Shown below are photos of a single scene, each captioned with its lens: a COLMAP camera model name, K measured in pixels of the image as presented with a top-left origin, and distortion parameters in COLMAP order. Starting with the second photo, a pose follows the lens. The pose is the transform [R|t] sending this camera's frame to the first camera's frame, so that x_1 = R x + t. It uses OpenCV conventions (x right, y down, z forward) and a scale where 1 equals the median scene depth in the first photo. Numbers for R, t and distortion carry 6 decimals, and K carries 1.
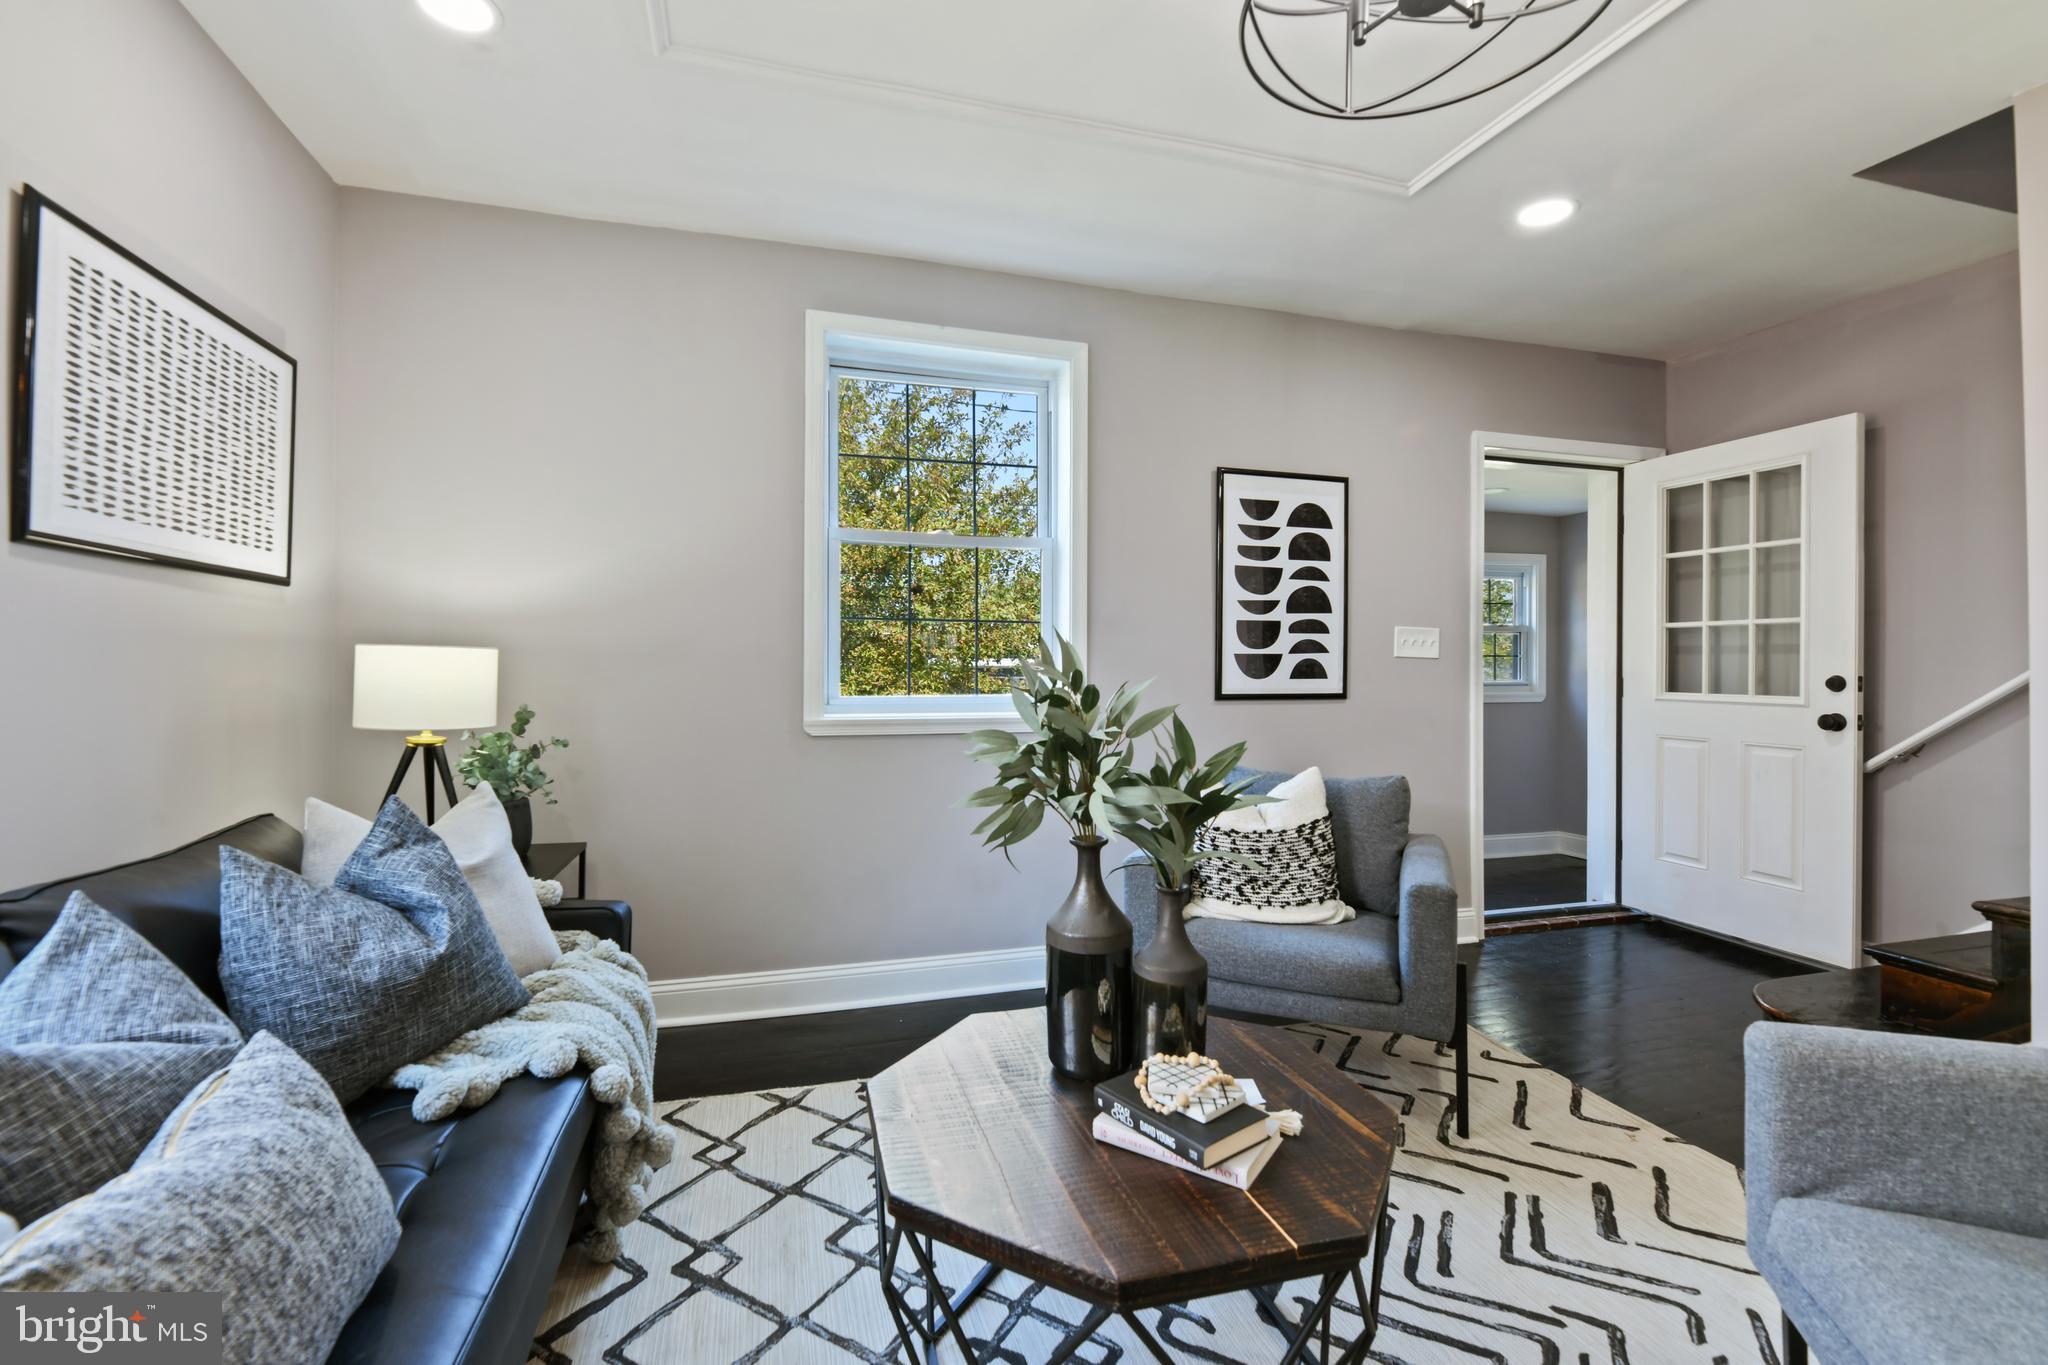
lens RADIAL K [[891.3, 0, 1012.6], [0, 891.3, 663.3], [0, 0, 1]] dist [-0.002214, -0.000713]
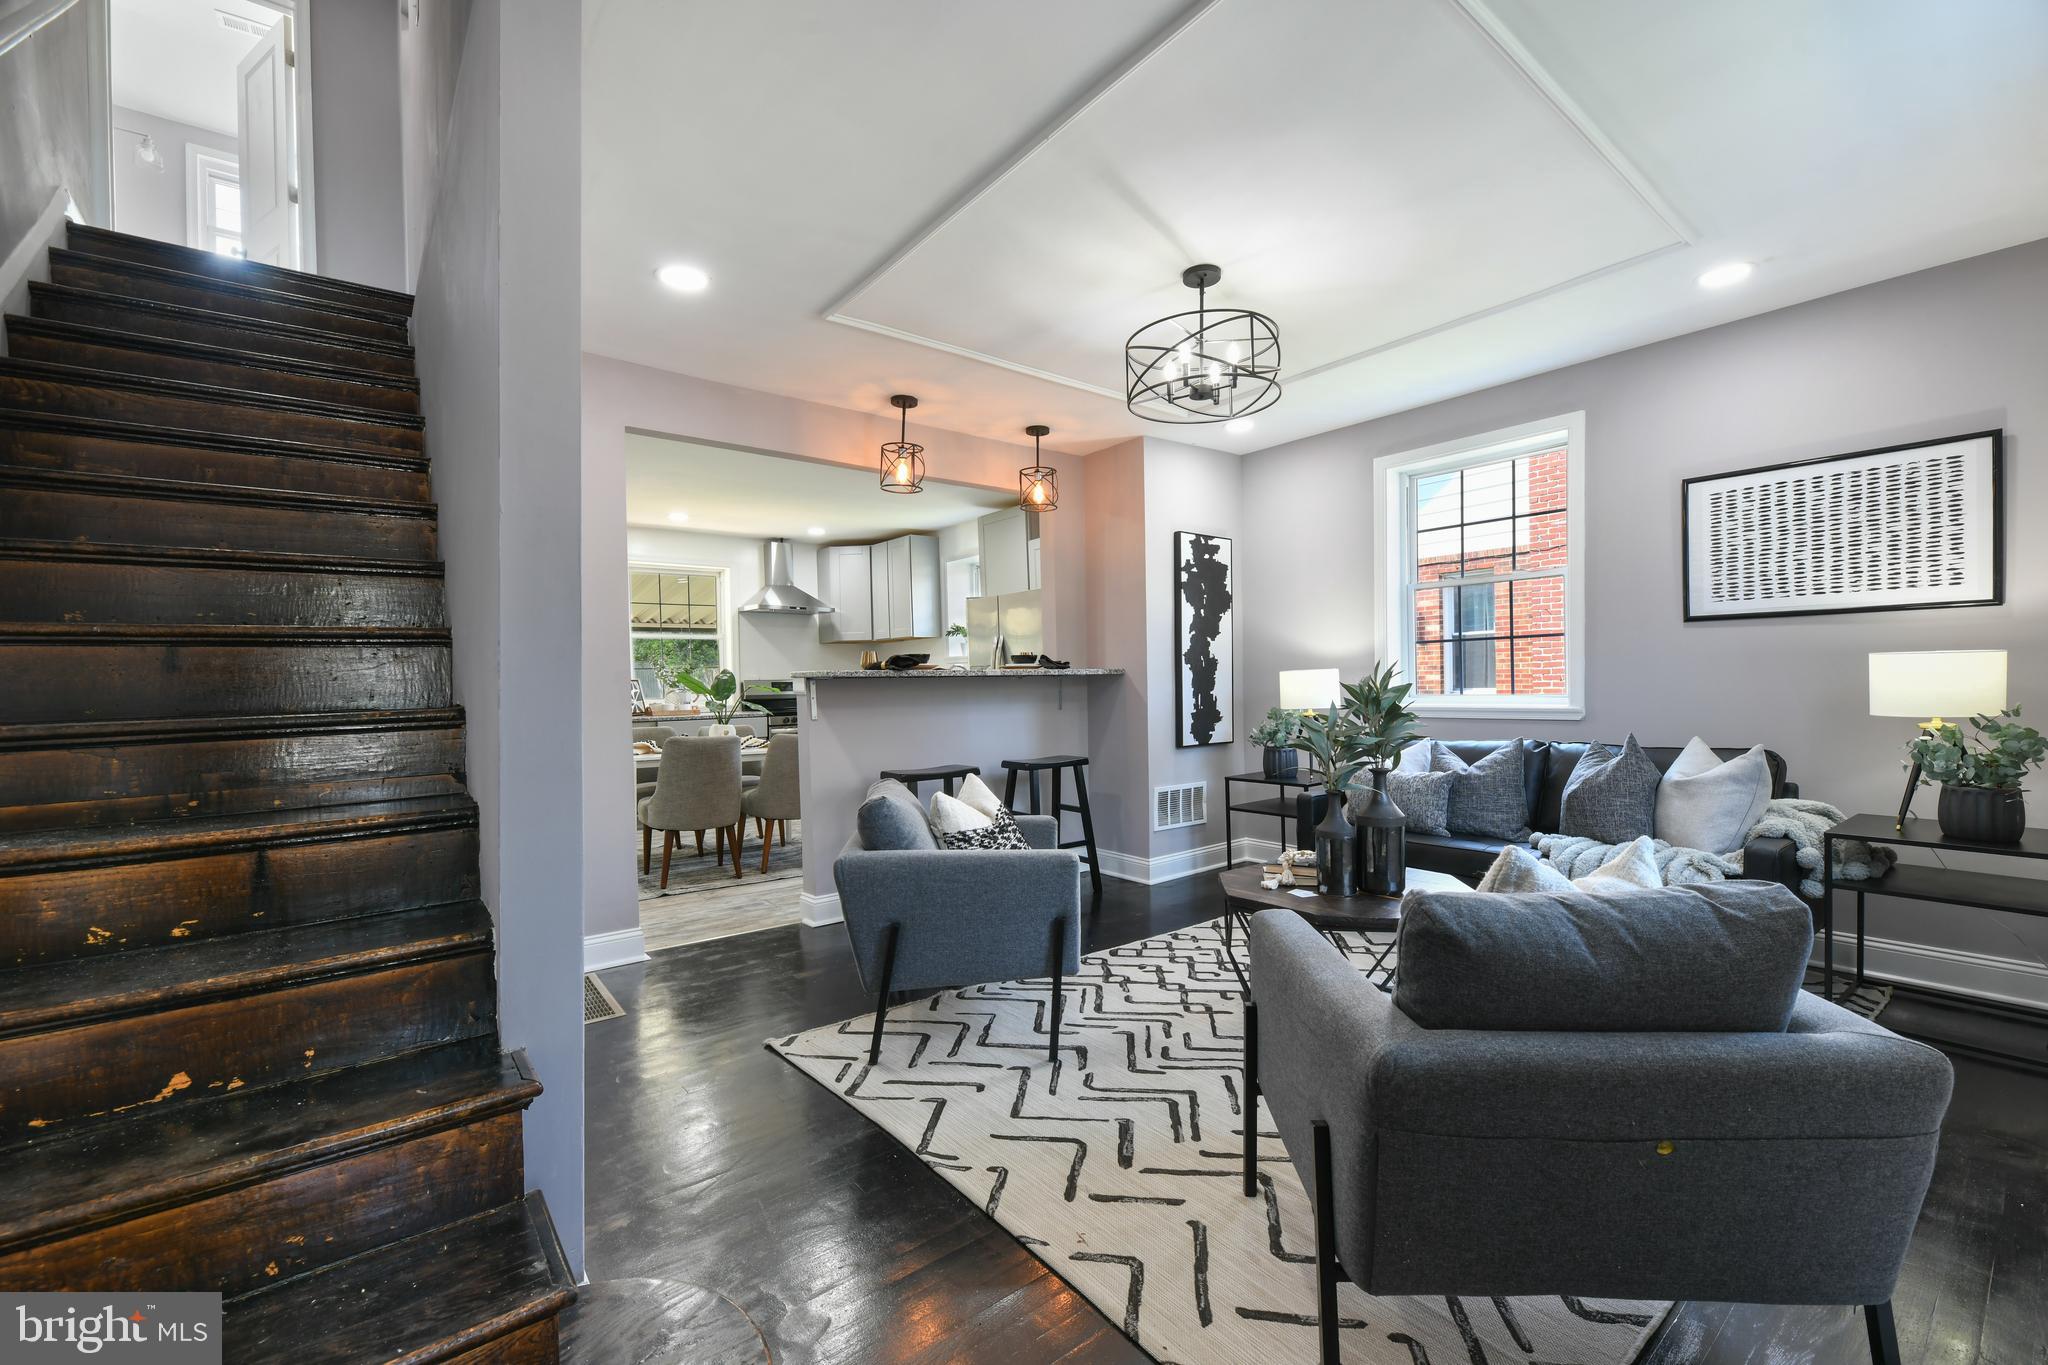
lens RADIAL K [[846.9, 0, 1030.5], [0, 846.9, 695.9], [0, 0, 1]] dist [-0.000611, -0.000714]
pose [[-0.926224, 0.018079, -0.376541, 0.853489], [0.013691, 0.999804, 0.014327, 0.007882], [0.376726, 0.008114, -0.926289, 1.419441]]
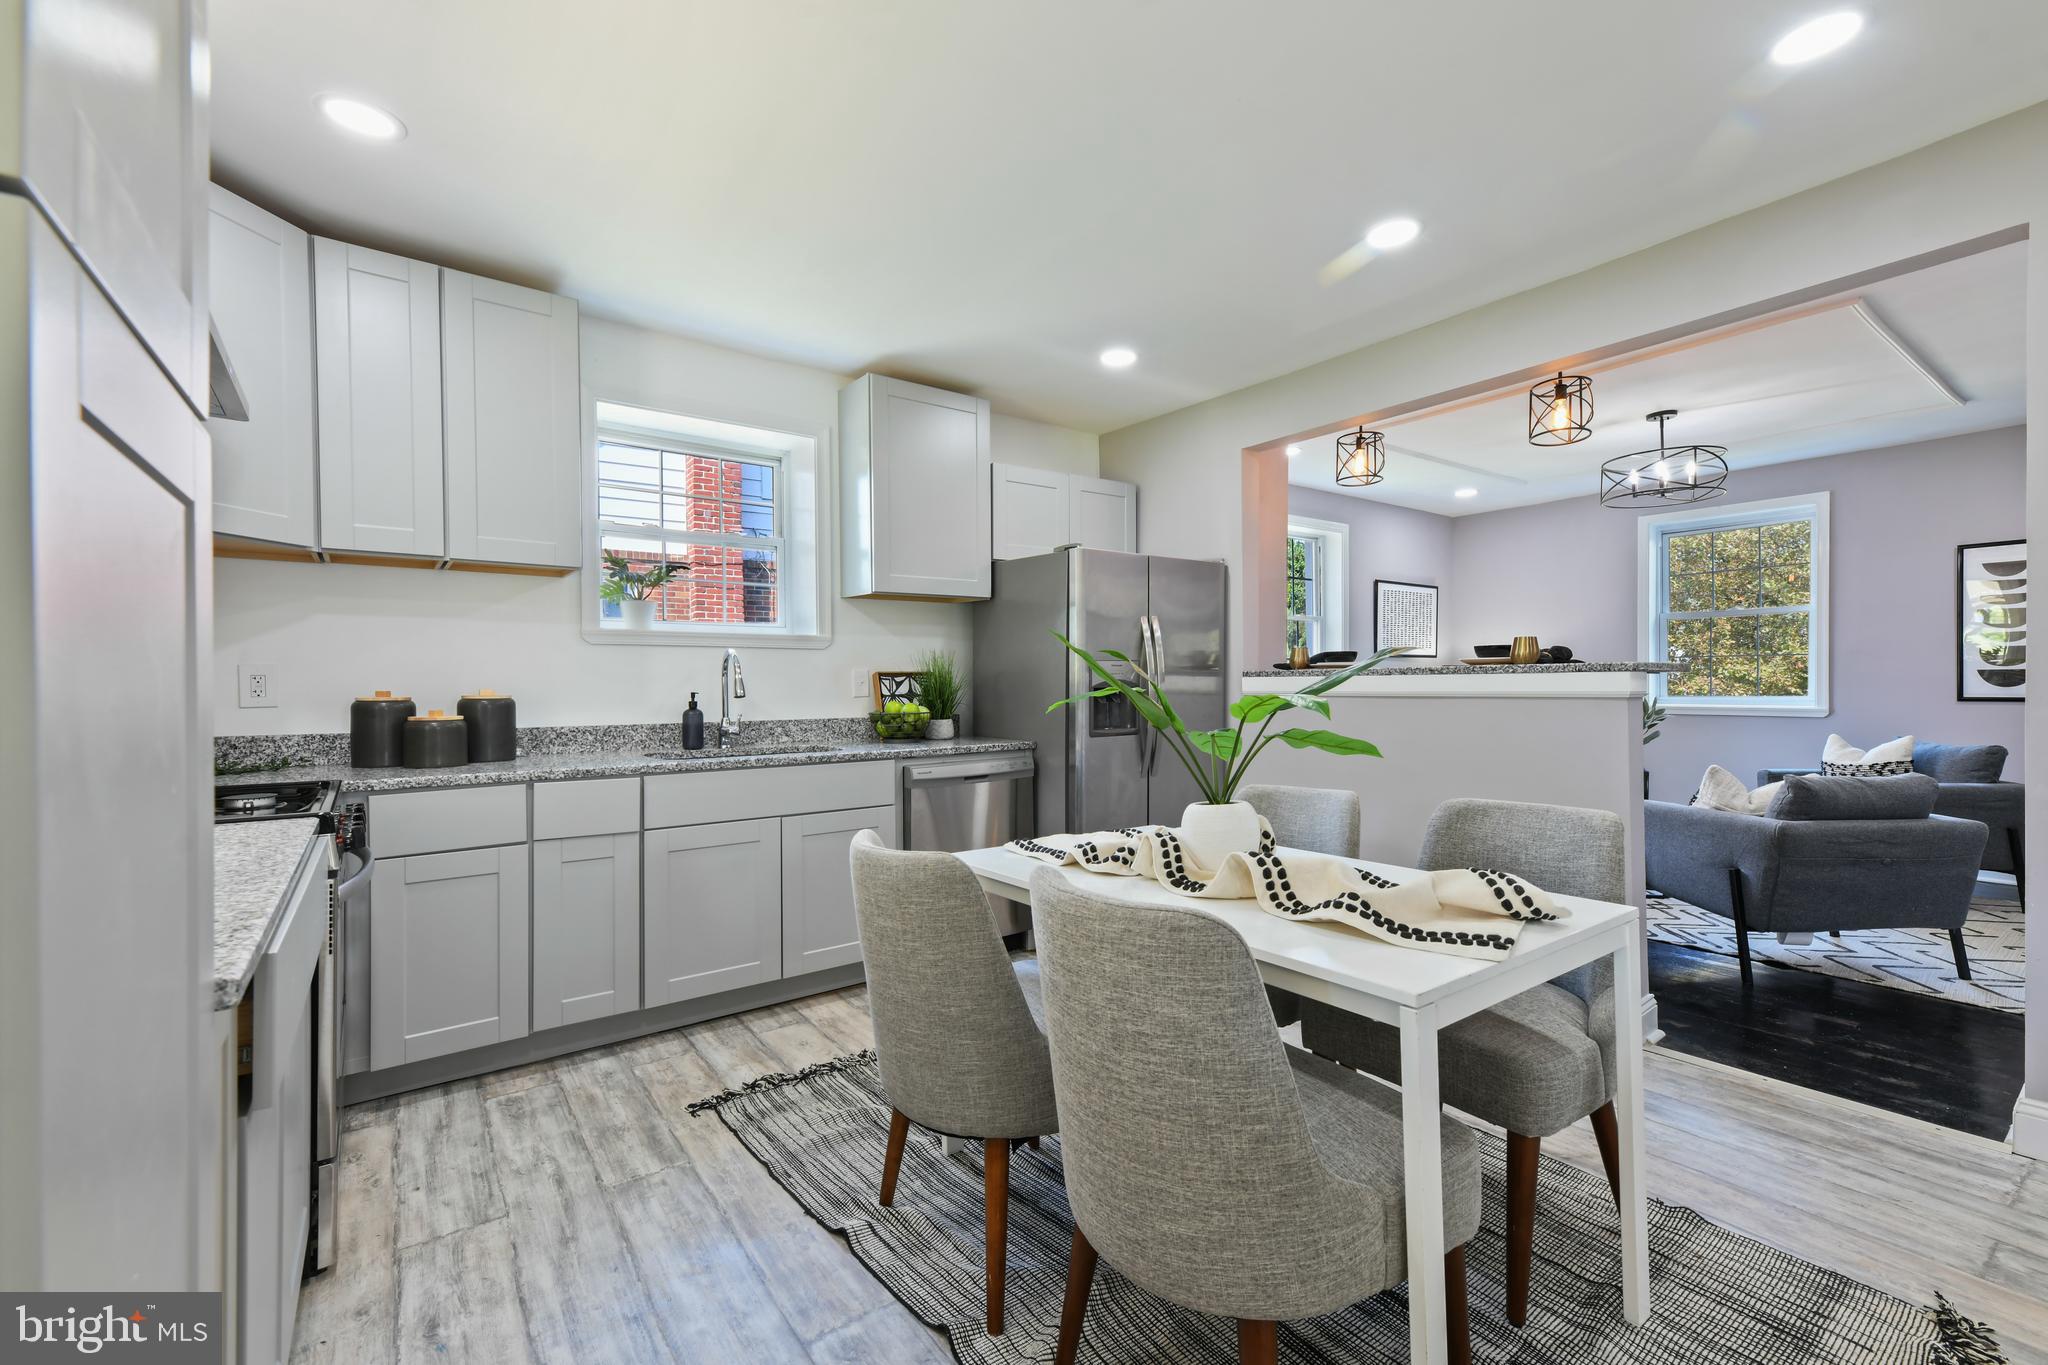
lens RADIAL K [[857.8, 0, 1028.4], [0, 857.8, 690.6], [0, 0, 1]] dist [0.016423, 0.000090]
pose [[0.344175, 0.000622, -0.938905, 1.390048], [0.010449, 0.999935, 0.004493, 0.001009], [0.938847, -0.011357, 0.344146, -1.263196]]
